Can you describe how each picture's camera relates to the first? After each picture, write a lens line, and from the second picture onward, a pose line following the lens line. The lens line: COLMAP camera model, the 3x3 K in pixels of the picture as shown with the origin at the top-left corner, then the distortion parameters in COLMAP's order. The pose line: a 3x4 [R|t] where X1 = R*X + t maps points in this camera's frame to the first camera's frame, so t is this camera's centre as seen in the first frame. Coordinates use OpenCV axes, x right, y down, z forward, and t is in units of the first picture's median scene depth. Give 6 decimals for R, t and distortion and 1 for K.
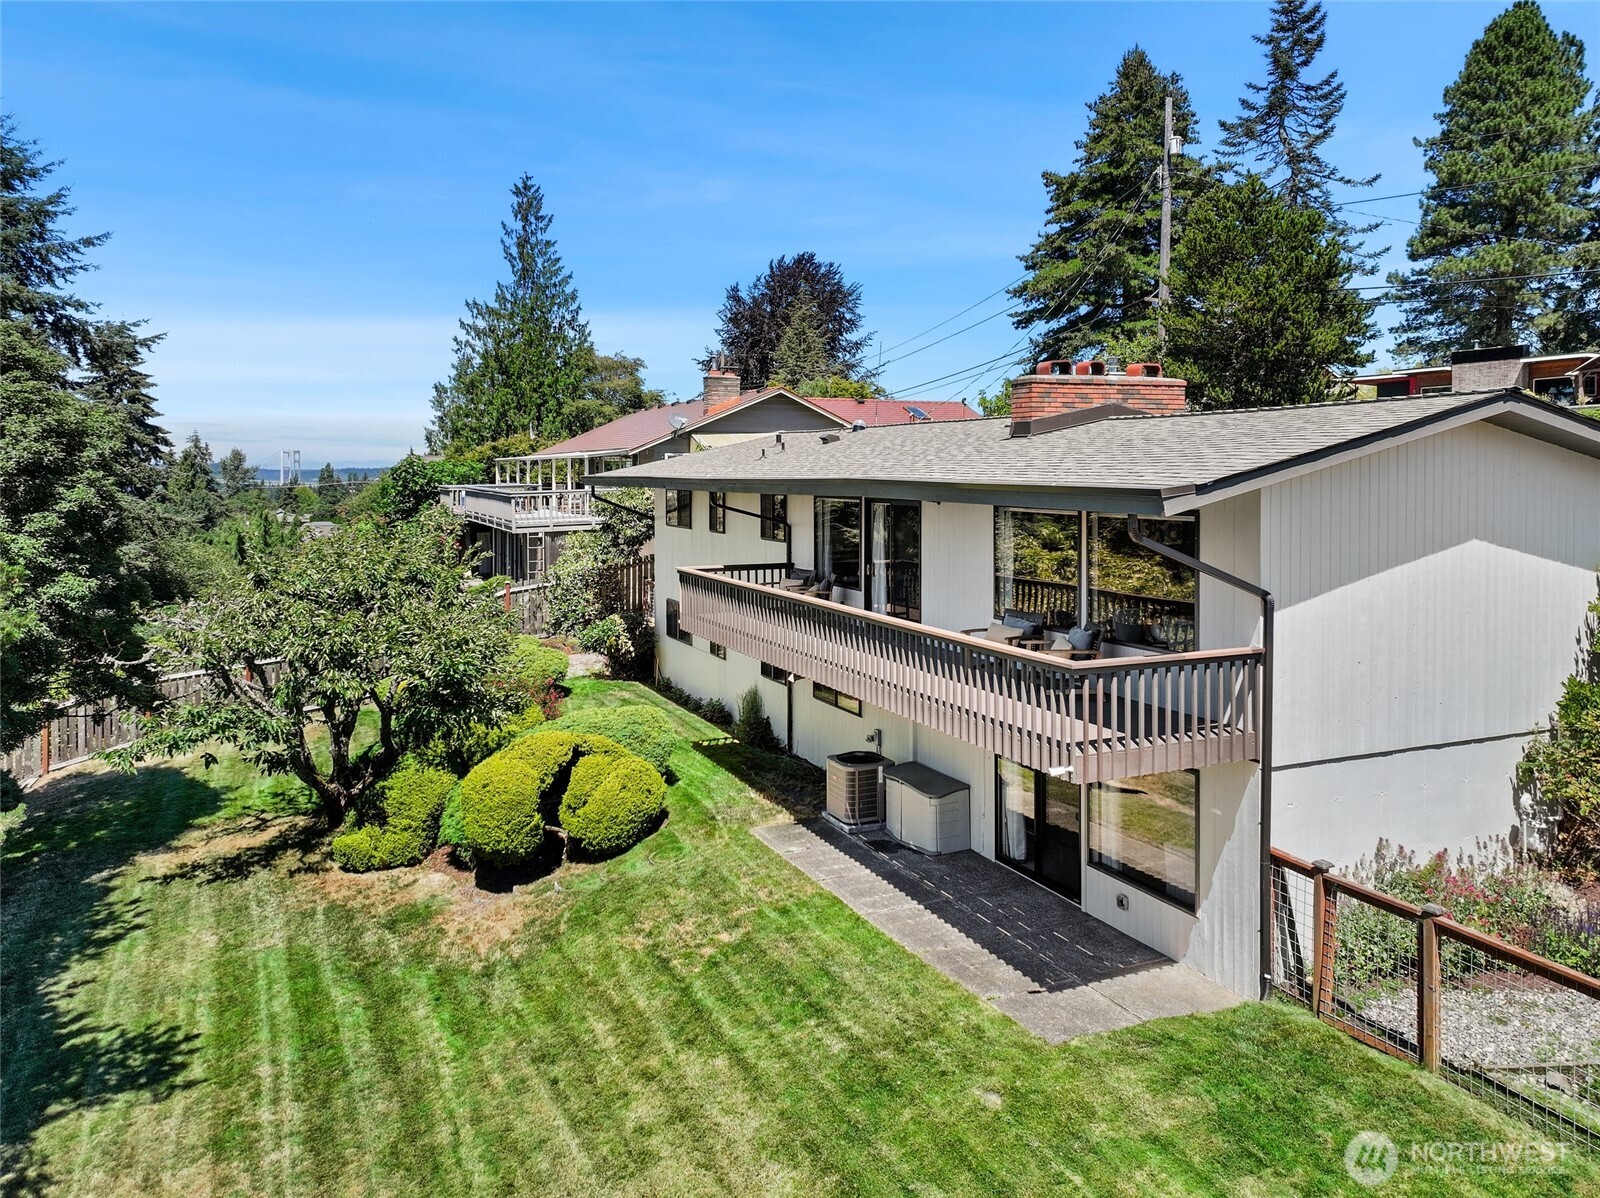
lens RADIAL K [[1139.8, 0, 800.0], [0, 1139.8, 599.0], [0, 0, 1]] dist [-0.006503, 0.022599]
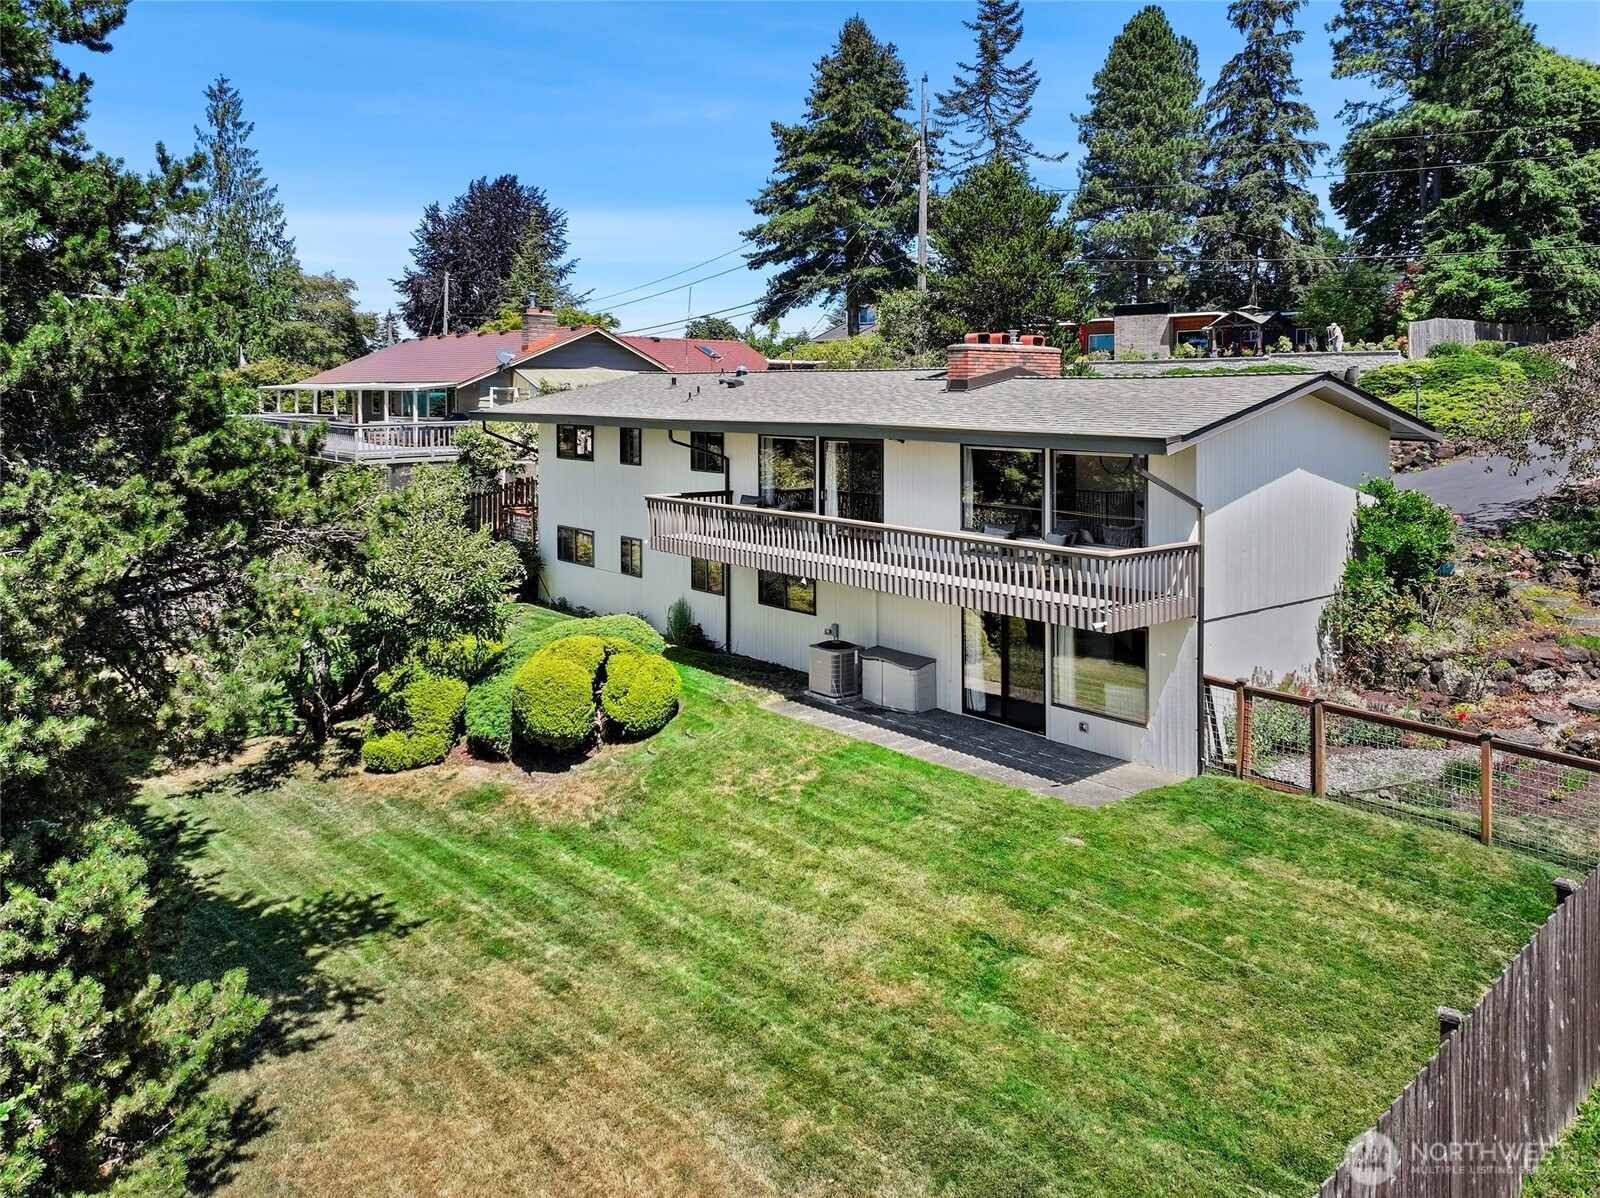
lens RADIAL K [[1154.4, 0, 801.0], [0, 1154.4, 531.1], [0, 0, 1]] dist [0.008909, -0.002881]
pose [[0.959790, -0.019811, 0.280019, -0.087160], [0.019068, 0.999804, 0.005377, 0.001679], [-0.280071, 0.000179, 0.959979, -0.053418]]
